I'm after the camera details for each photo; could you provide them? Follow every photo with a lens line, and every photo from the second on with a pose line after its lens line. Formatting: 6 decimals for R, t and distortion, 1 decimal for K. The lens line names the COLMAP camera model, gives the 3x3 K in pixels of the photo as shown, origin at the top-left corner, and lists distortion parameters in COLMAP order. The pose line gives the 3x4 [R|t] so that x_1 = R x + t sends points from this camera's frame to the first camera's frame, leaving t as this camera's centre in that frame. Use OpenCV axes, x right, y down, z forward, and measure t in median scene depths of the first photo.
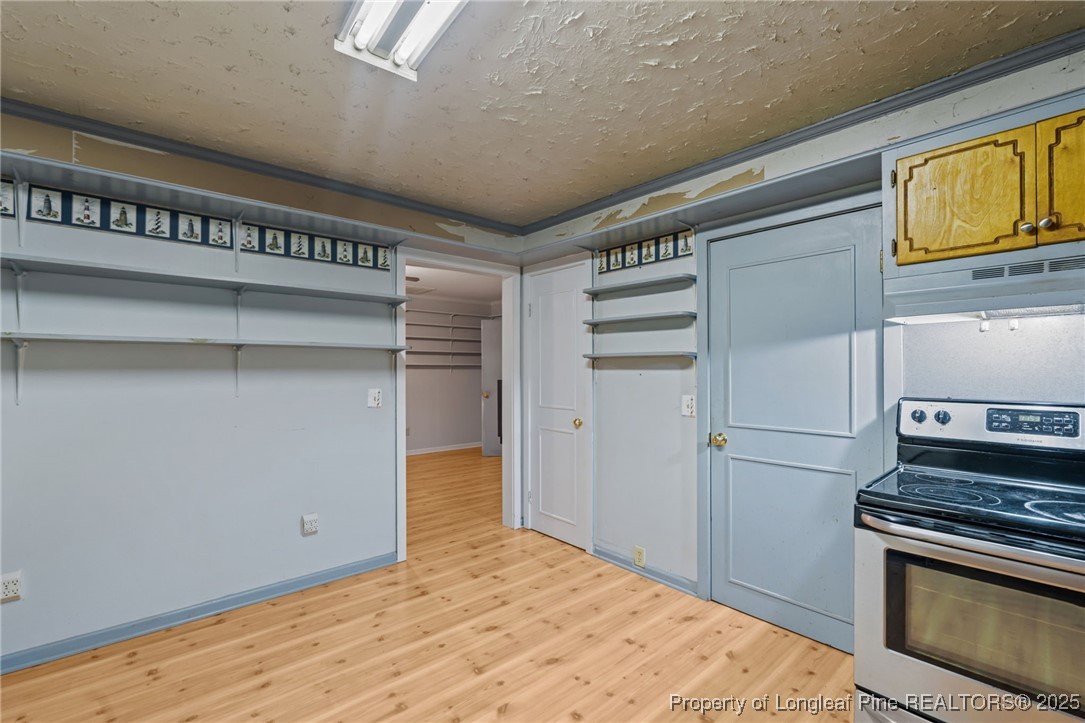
lens RADIAL K [[475.1, 0, 539.4], [0, 475.1, 367.8], [0, 0, 1]] dist [-0.008063, 0.000528]
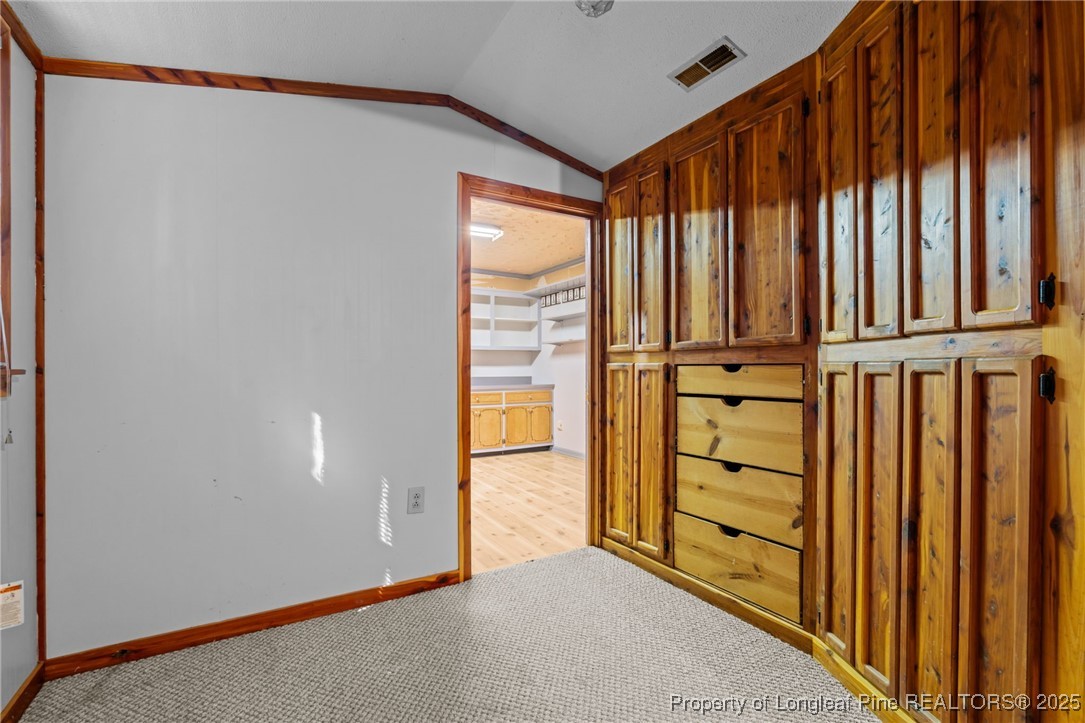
lens RADIAL K [[479.7, 0, 537.6], [0, 479.7, 363.1], [0, 0, 1]] dist [-0.007737, 0.000728]
pose [[-0.186687, -0.001445, -0.982418, 2.233844], [0.008028, 0.999963, -0.002996, 0.085992], [0.982387, -0.008446, -0.186669, 1.630384]]
